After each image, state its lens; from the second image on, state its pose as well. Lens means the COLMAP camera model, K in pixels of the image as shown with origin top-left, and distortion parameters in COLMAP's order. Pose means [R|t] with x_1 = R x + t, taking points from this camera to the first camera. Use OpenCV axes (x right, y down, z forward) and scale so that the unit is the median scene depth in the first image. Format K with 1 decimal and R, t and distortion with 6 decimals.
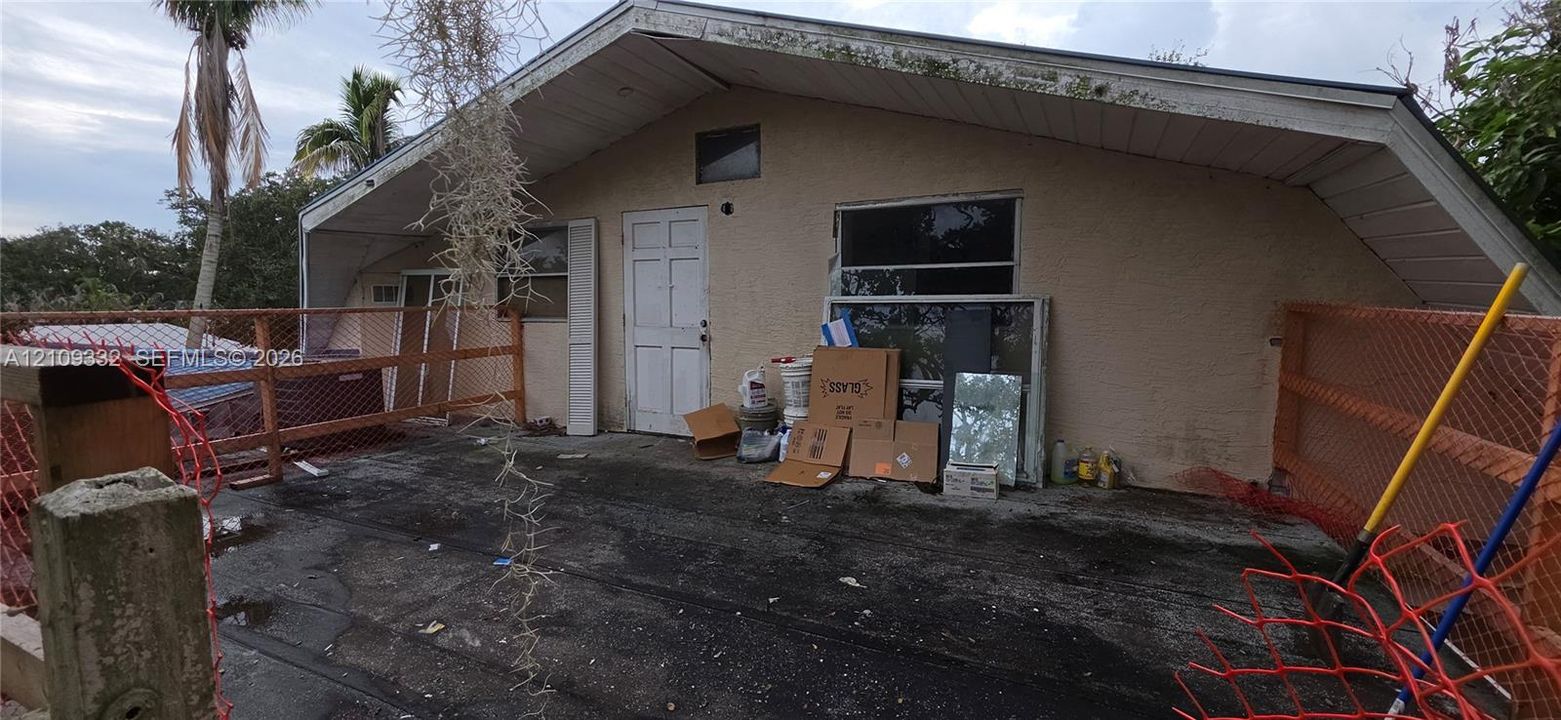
lens RADIAL K [[615.3, 0, 779.7], [0, 615.3, 365.5], [0, 0, 1]] dist [-0.002171, 0.000835]
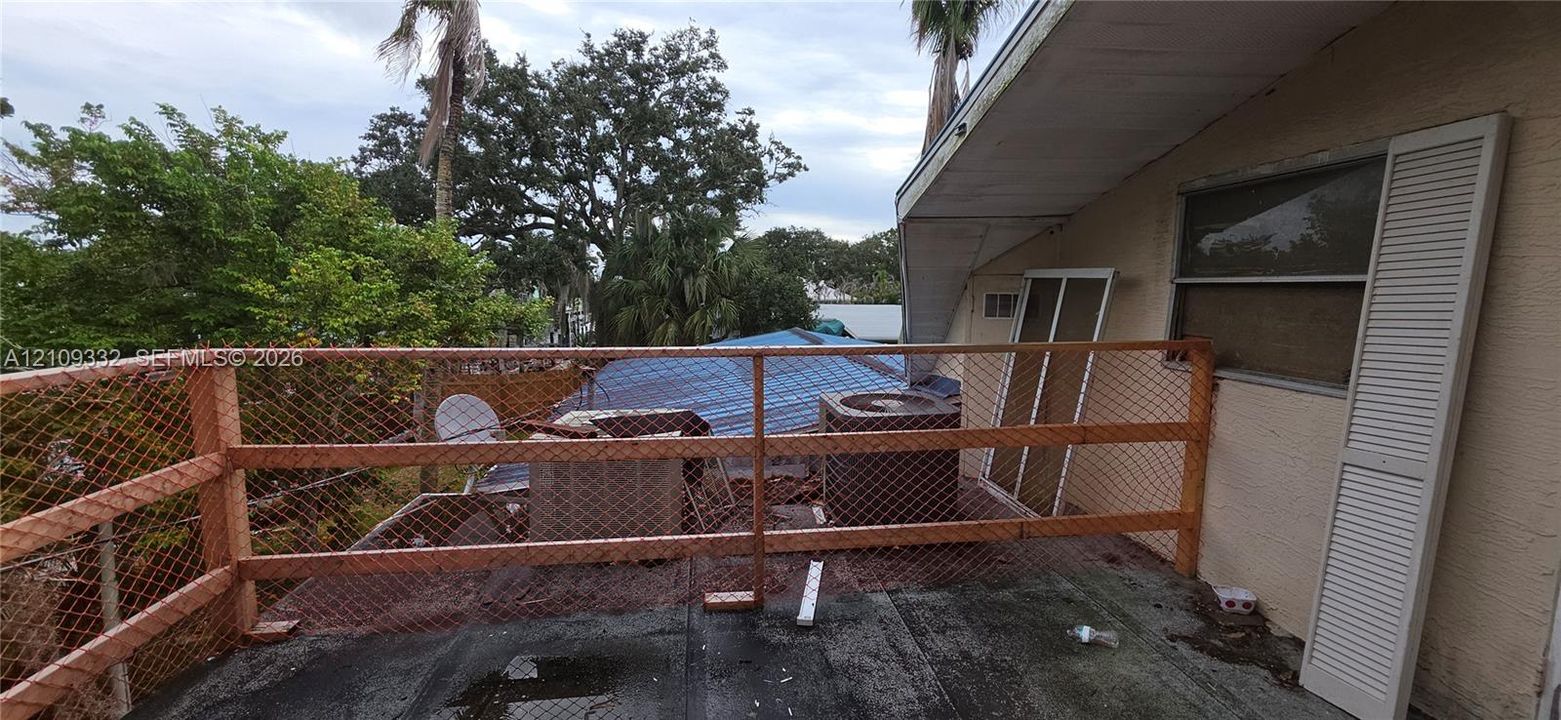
lens RADIAL K [[615.3, 0, 783.8], [0, 615.3, 364.5], [0, 0, 1]] dist [-0.002171, 0.000835]
pose [[0.523124, 0.115173, -0.844439, -0.191934], [-0.095482, 0.992509, 0.076218, -0.084457], [0.846891, 0.040757, 0.530202, 0.458665]]
